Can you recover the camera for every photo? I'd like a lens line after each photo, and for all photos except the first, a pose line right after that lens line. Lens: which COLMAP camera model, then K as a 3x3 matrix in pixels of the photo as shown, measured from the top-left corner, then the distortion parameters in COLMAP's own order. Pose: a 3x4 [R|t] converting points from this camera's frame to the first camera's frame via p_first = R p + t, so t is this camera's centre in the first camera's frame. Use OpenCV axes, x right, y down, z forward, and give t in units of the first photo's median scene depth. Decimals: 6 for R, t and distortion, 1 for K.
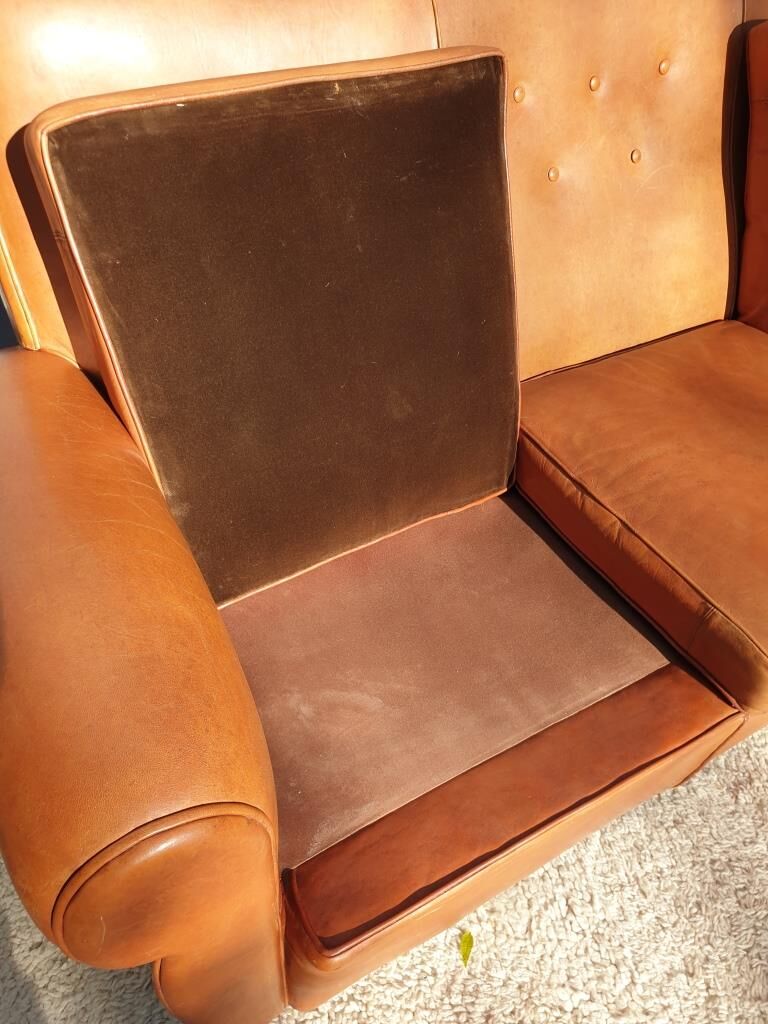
lens RADIAL K [[779.1, 0, 361.0], [0, 779.1, 506.8], [0, 0, 1]] dist [0.026406, -0.005960]
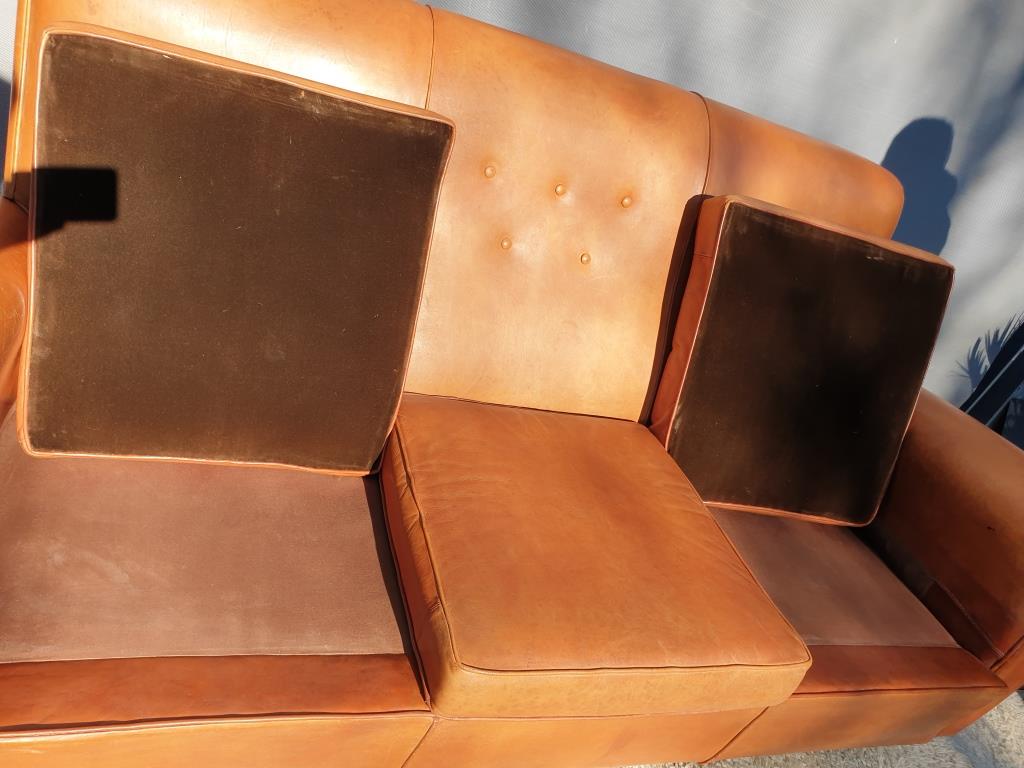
lens RADIAL K [[779.1, 0, 470.0], [0, 779.1, 387.6], [0, 0, 1]] dist [0.026406, -0.005960]
pose [[0.933162, 0.354875, -0.057210, 0.421437], [-0.358228, 0.904971, -0.229567, 0.086823], [-0.029694, 0.234717, 0.971610, -0.127149]]
